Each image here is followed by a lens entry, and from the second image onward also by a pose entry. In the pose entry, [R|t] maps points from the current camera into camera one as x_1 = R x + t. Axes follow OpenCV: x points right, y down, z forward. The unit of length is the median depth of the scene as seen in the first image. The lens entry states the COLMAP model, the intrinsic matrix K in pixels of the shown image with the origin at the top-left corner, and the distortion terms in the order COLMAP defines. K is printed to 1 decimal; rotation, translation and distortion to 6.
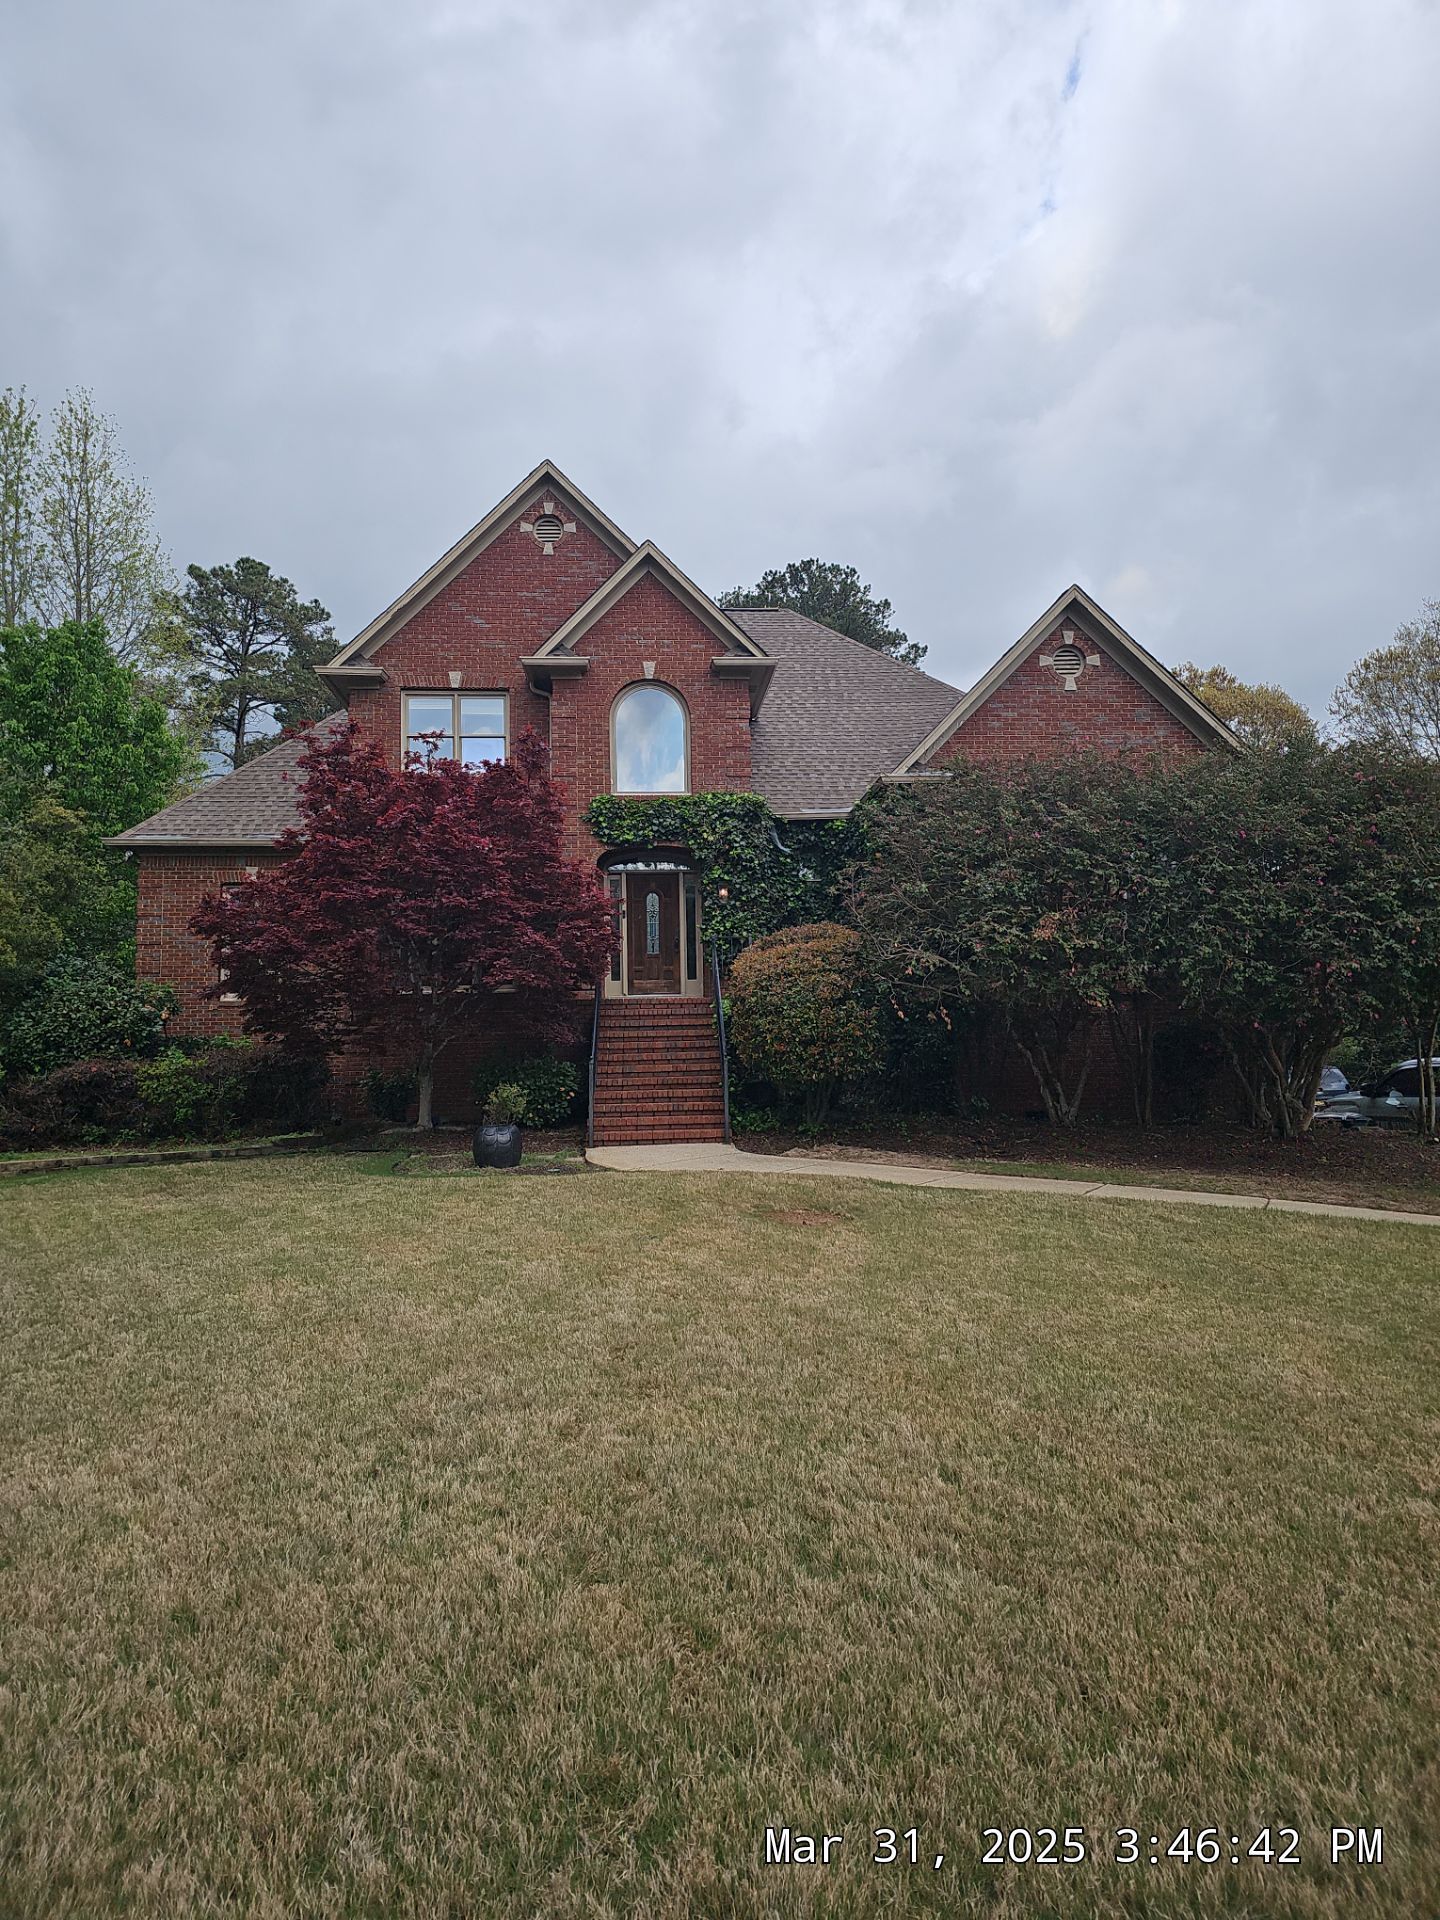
lens RADIAL K [[1309.1, 0, 720.8], [0, 1309.1, 955.0], [0, 0, 1]] dist [0.057029, 0.000302]
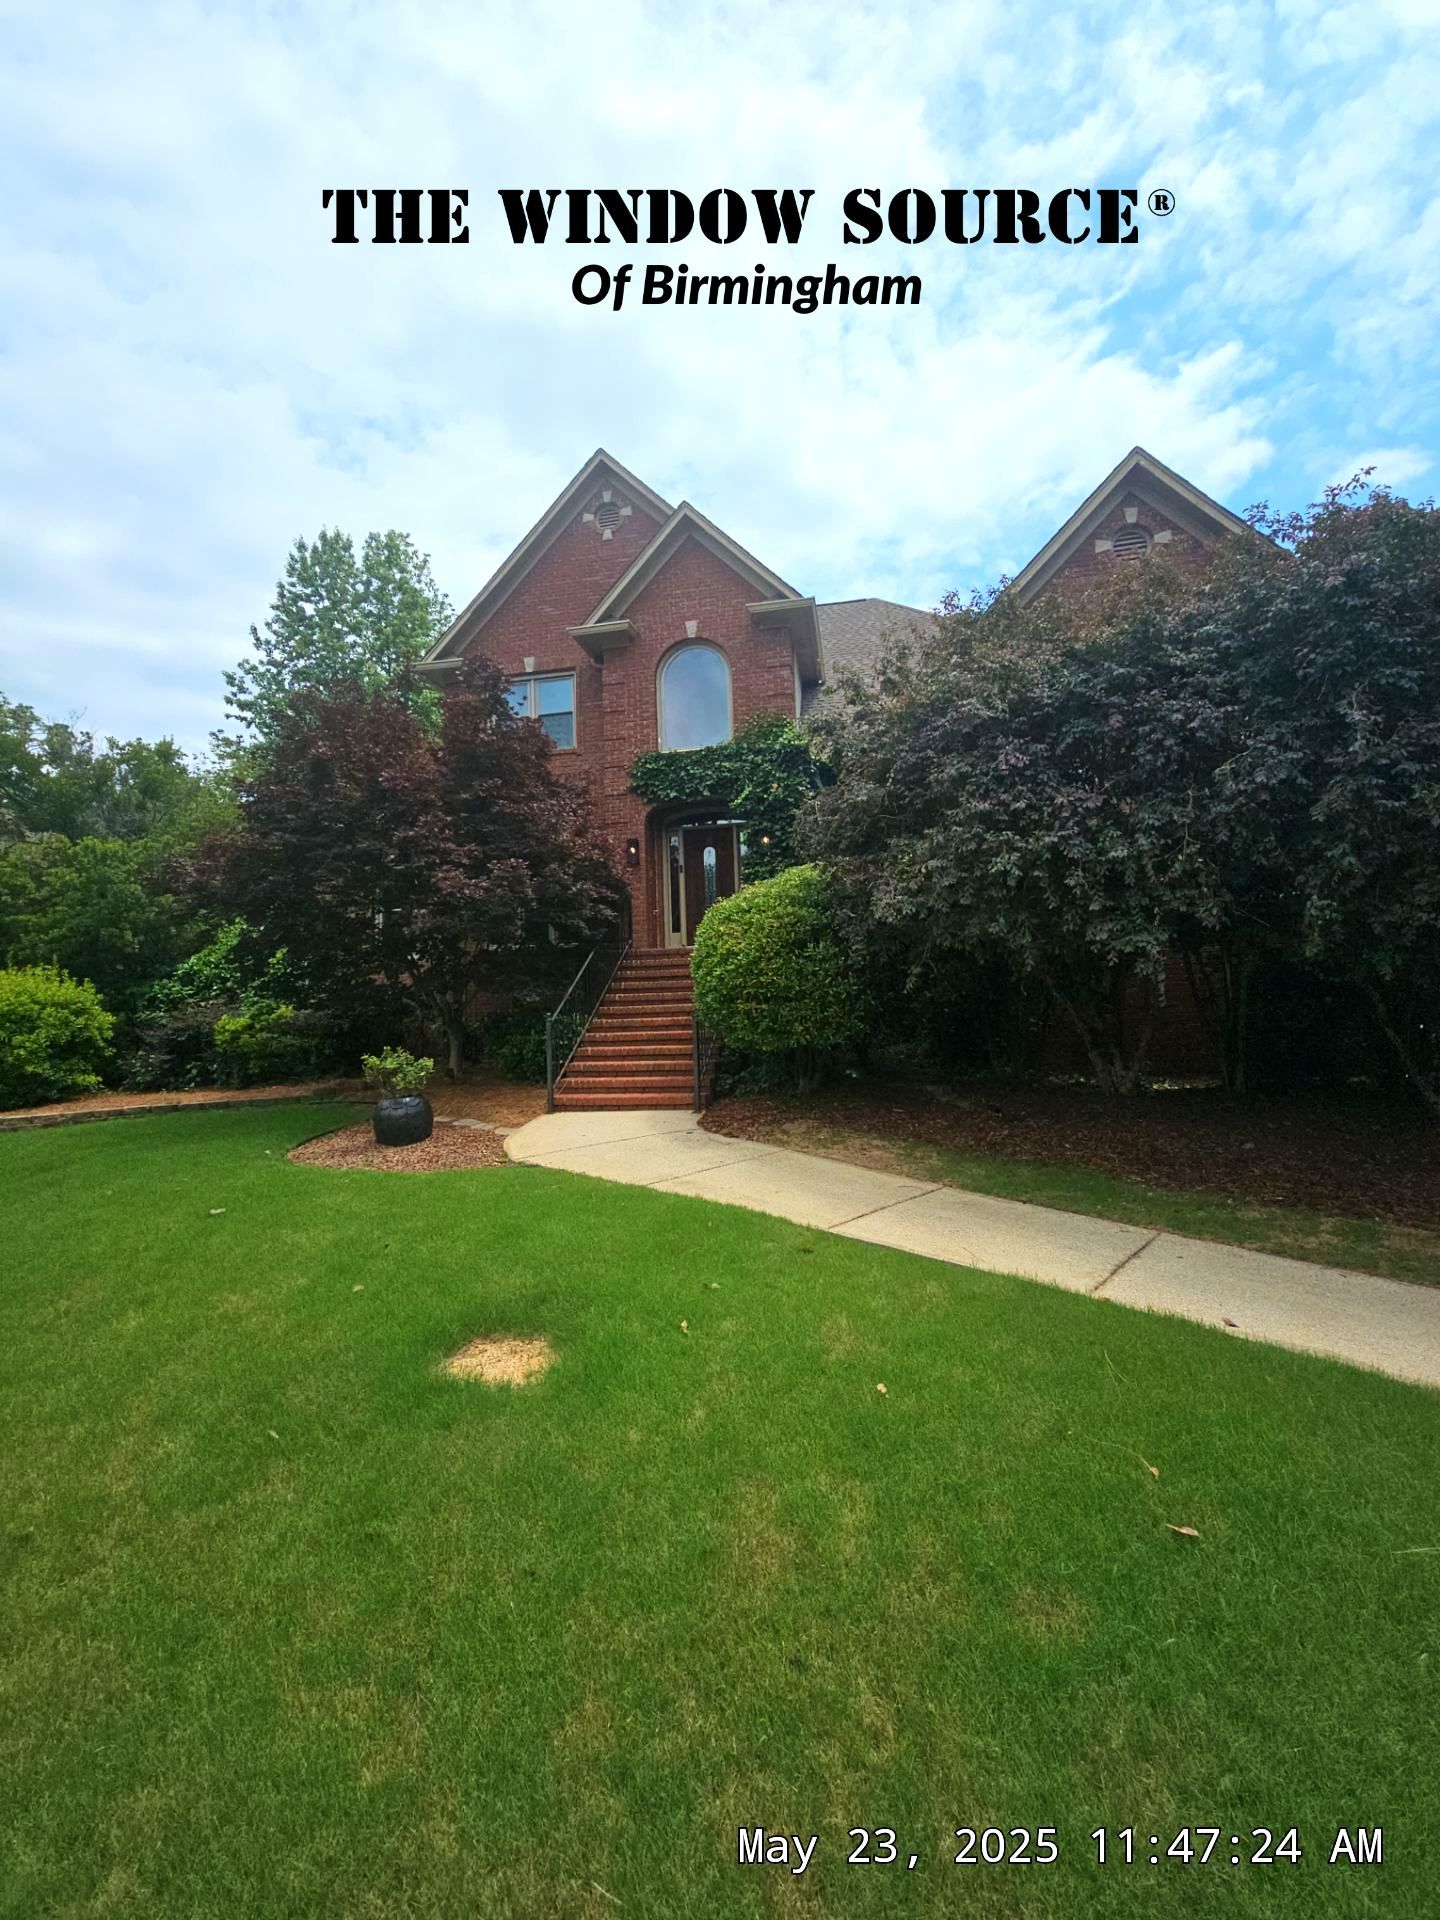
lens RADIAL K [[795.6, 0, 727.8], [0, 795.6, 958.1], [0, 0, 1]] dist [-0.006417, 0.000292]
pose [[0.968367, -0.023595, -0.248414, 0.121469], [0.033387, 0.998820, 0.035281, 0.019556], [0.247288, -0.042459, 0.968011, 0.391405]]
